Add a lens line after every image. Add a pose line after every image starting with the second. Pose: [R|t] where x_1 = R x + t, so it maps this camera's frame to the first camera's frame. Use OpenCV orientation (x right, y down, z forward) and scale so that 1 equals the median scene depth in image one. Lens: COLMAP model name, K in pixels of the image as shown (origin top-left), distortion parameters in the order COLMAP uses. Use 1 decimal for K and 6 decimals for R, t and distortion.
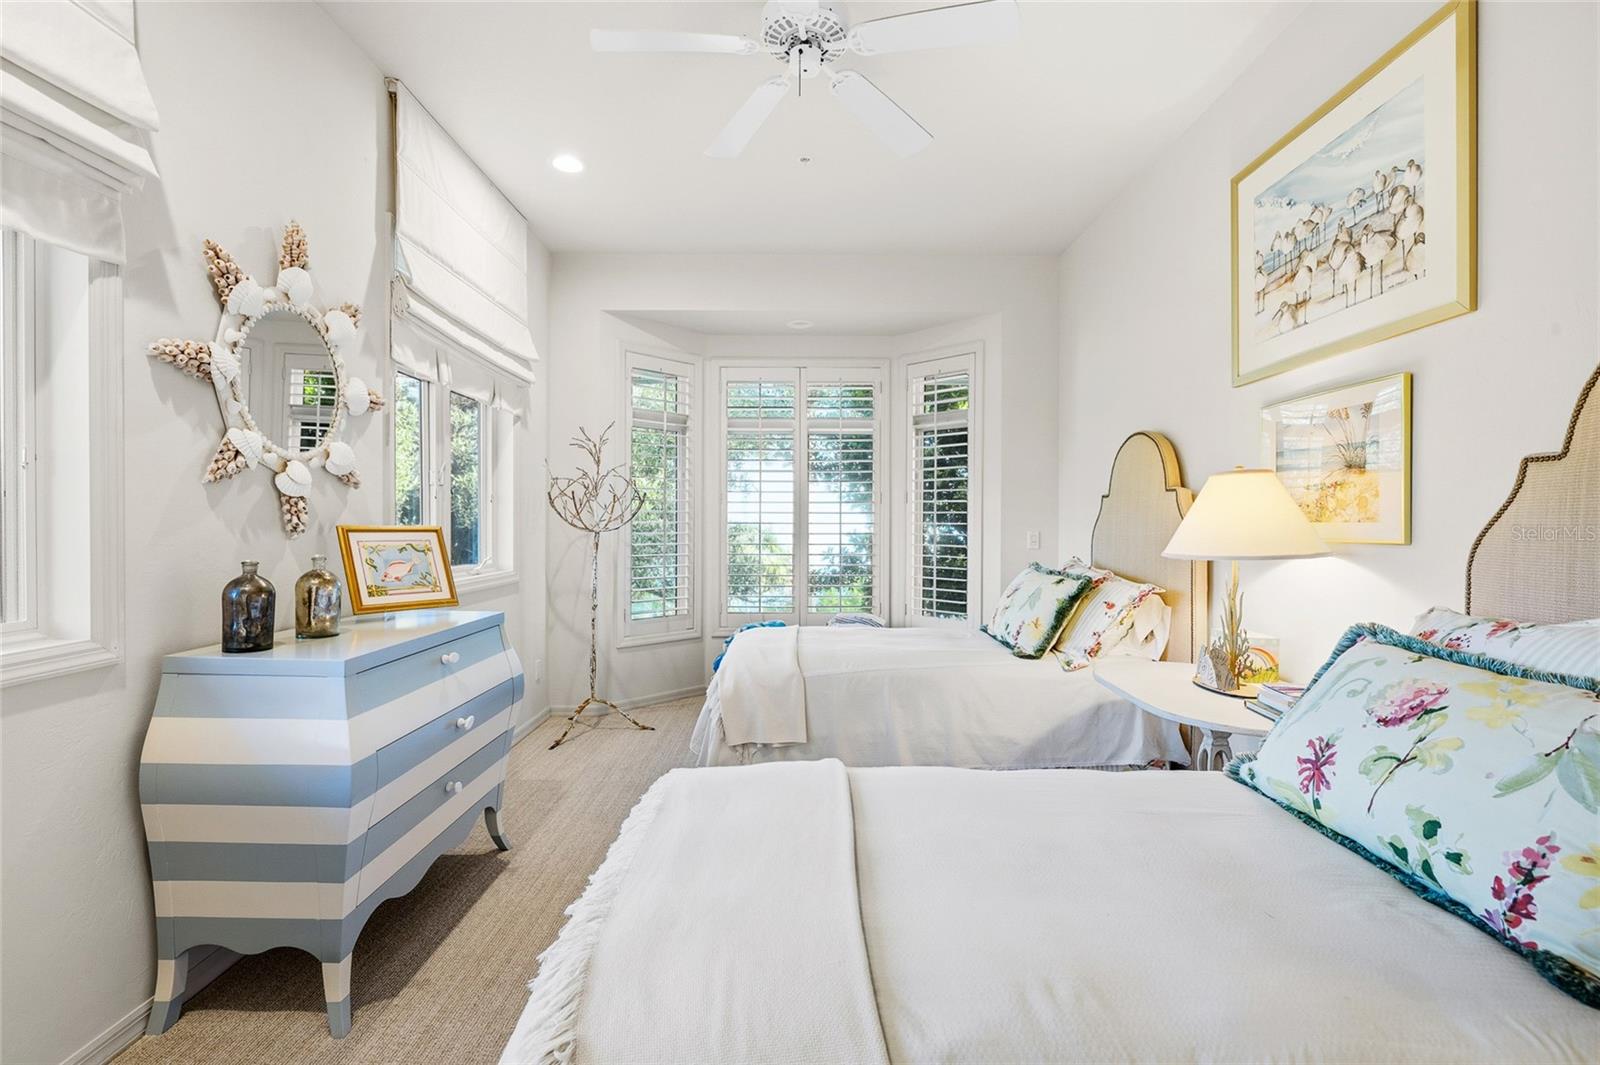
lens RADIAL K [[726.1, 0, 799.7], [0, 726.1, 526.5], [0, 0, 1]] dist [0.000951, 0.000077]
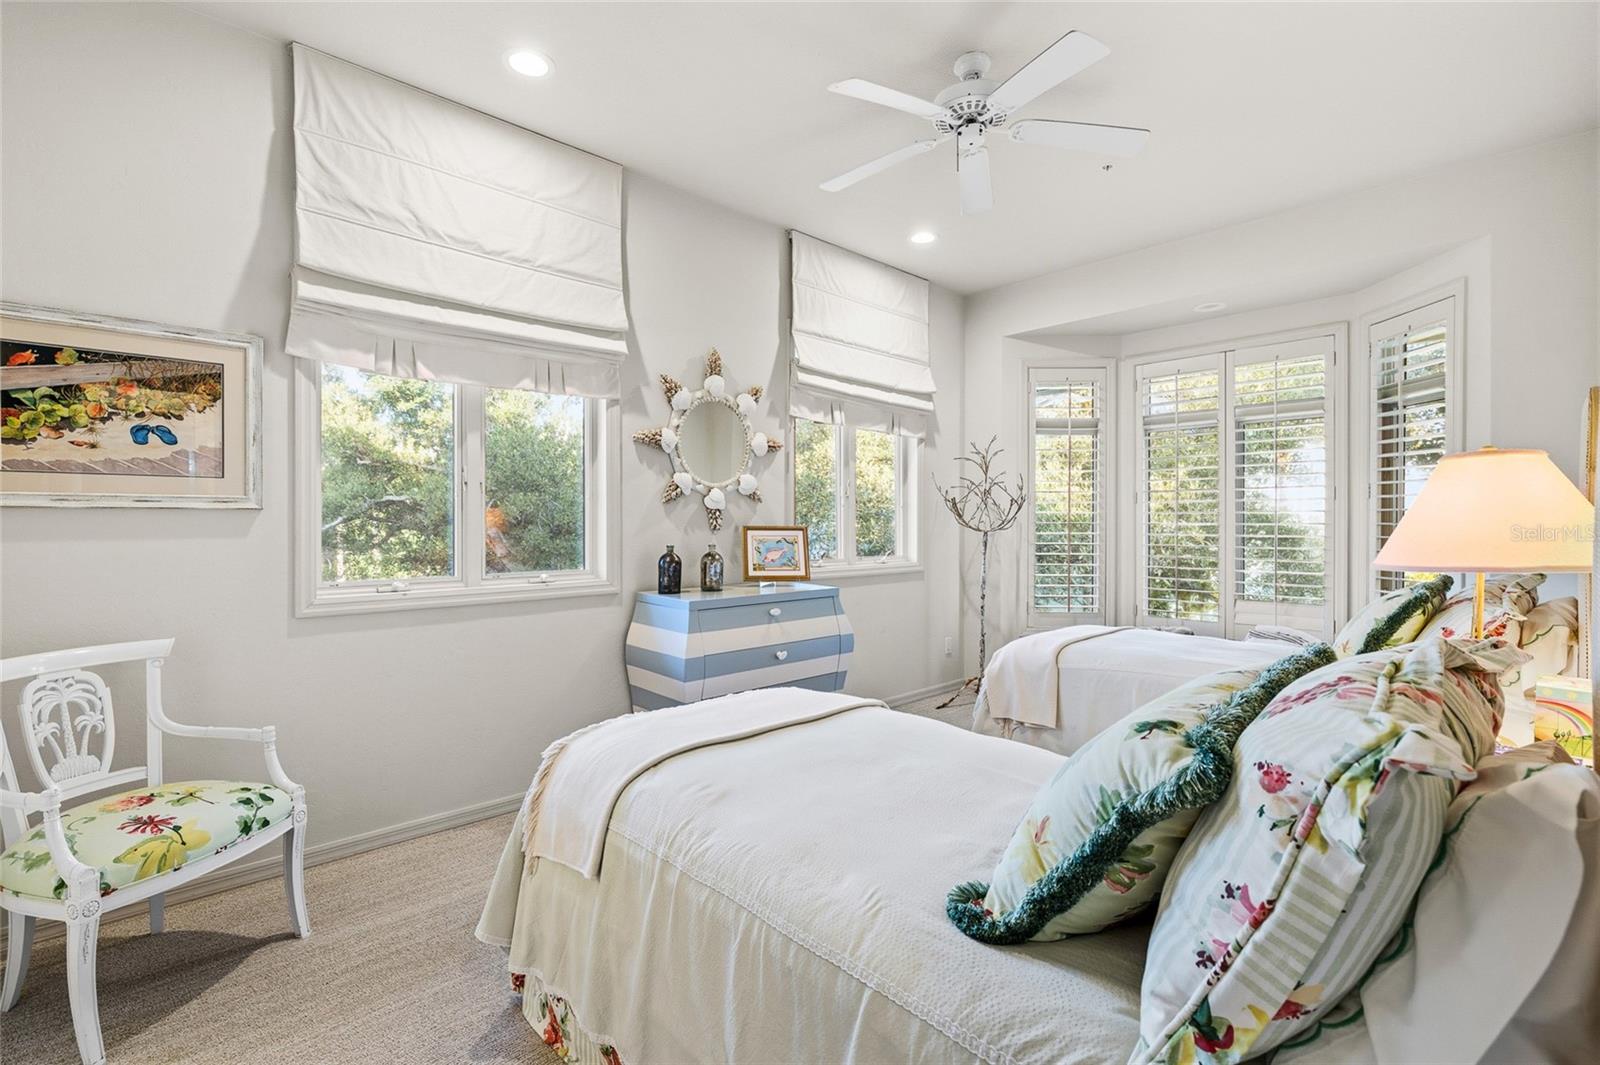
lens RADIAL K [[726.1, 0, 791.3], [0, 726.1, 523.5], [0, 0, 1]] dist [0.000951, 0.000077]
pose [[0.677122, -0.001524, -0.735869, 0.626358], [-0.002001, 0.999990, -0.003912, -0.001029], [0.735868, 0.004122, 0.677113, -0.019324]]
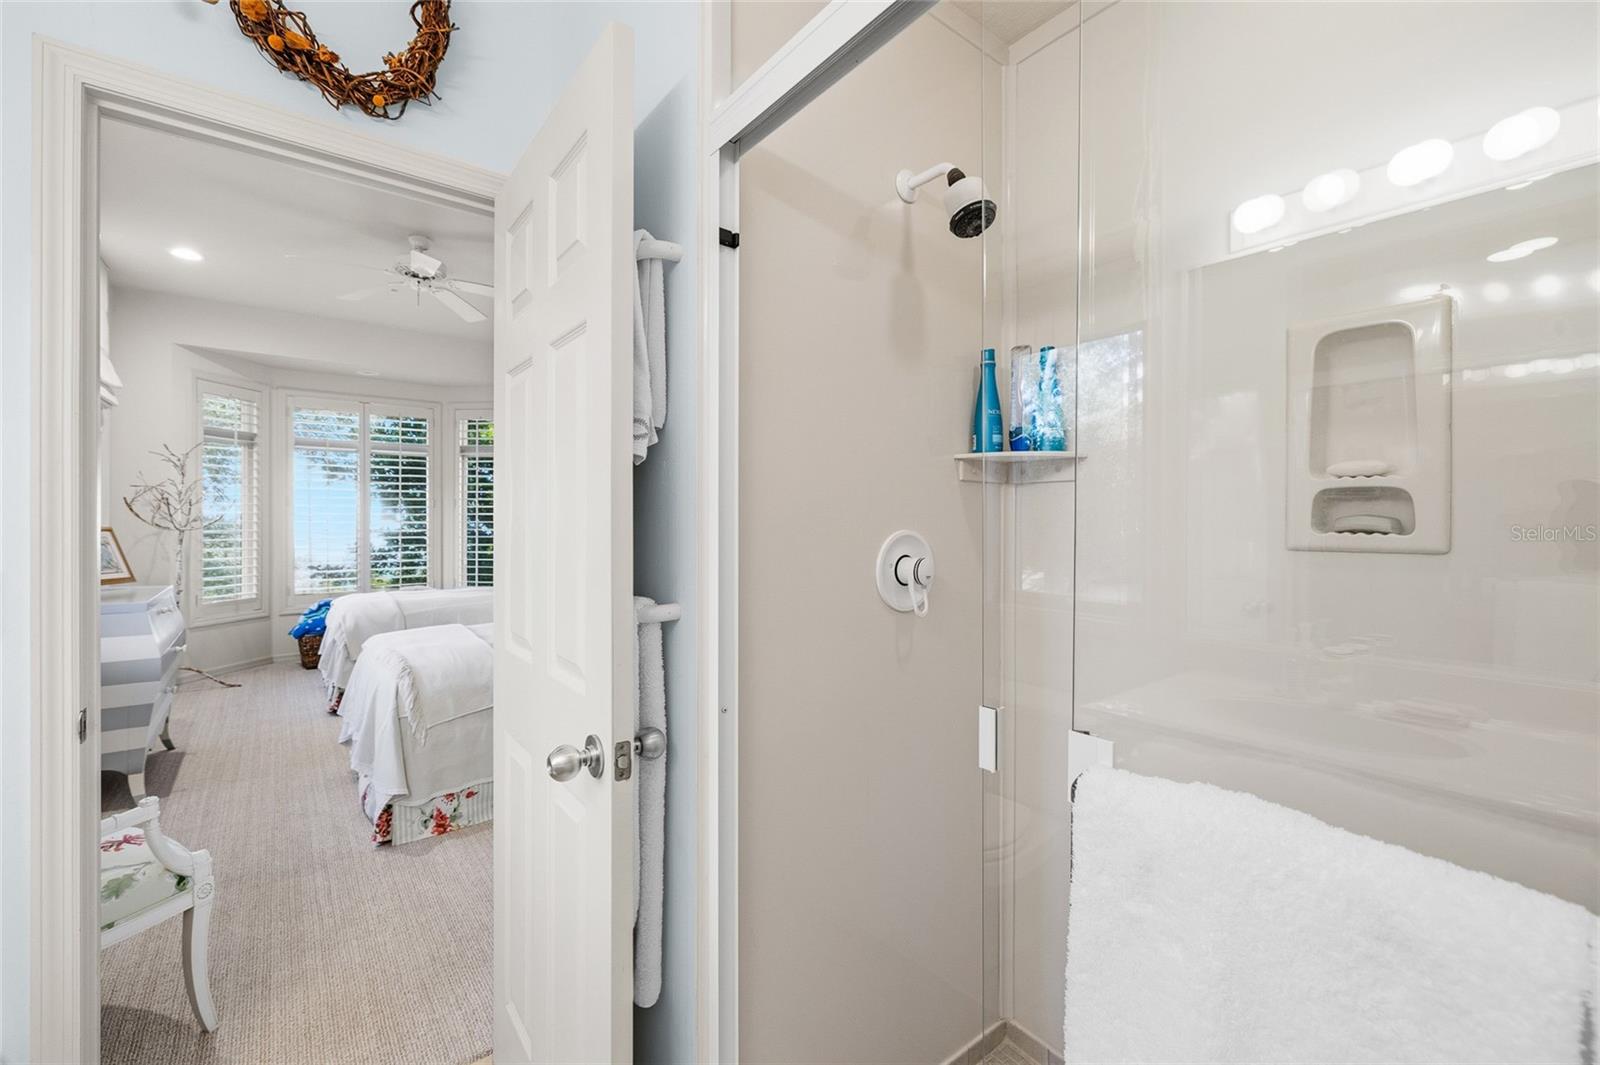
lens RADIAL K [[691.7, 0, 801.4], [0, 691.7, 518.5], [0, 0, 1]] dist [0.000327, 0.000161]
pose [[0.792427, -0.003462, 0.609957, -0.281575], [0.006559, 0.999974, -0.002846, -0.004336], [-0.609931, 0.006256, 0.792430, -0.965652]]
